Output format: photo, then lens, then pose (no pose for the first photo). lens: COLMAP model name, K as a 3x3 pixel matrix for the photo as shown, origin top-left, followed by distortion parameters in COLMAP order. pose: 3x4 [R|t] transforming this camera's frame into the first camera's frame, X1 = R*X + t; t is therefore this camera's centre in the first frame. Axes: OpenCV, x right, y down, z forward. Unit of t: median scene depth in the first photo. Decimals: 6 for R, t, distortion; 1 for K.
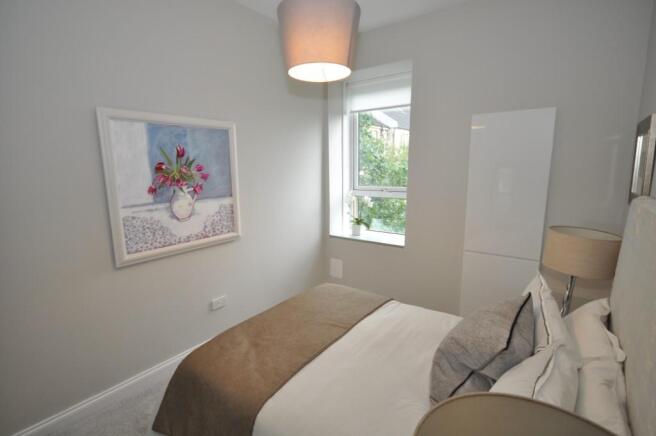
lens RADIAL K [[343.1, 0, 325.8], [0, 343.1, 217.8], [0, 0, 1]] dist [-0.000374, 0.000273]
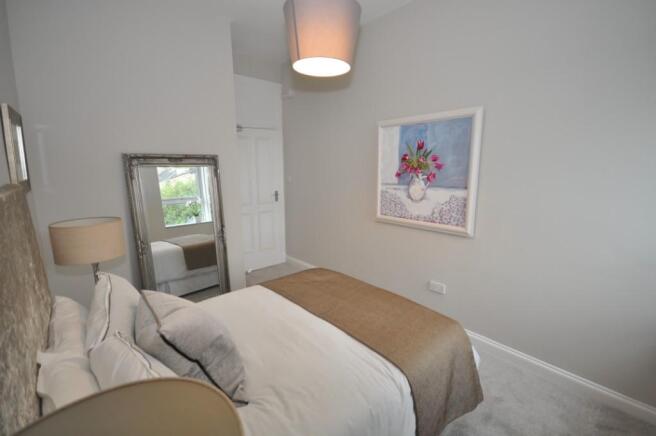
lens RADIAL K [[290.0, 0, 325.4], [0, 290.0, 217.2], [0, 0, 1]] dist [-0.000988, 0.000086]
pose [[-0.234944, 0.172667, -0.956550, 0.666589], [-0.158753, 0.964065, 0.213015, -0.109493], [0.958957, 0.201901, -0.199090, 0.919219]]
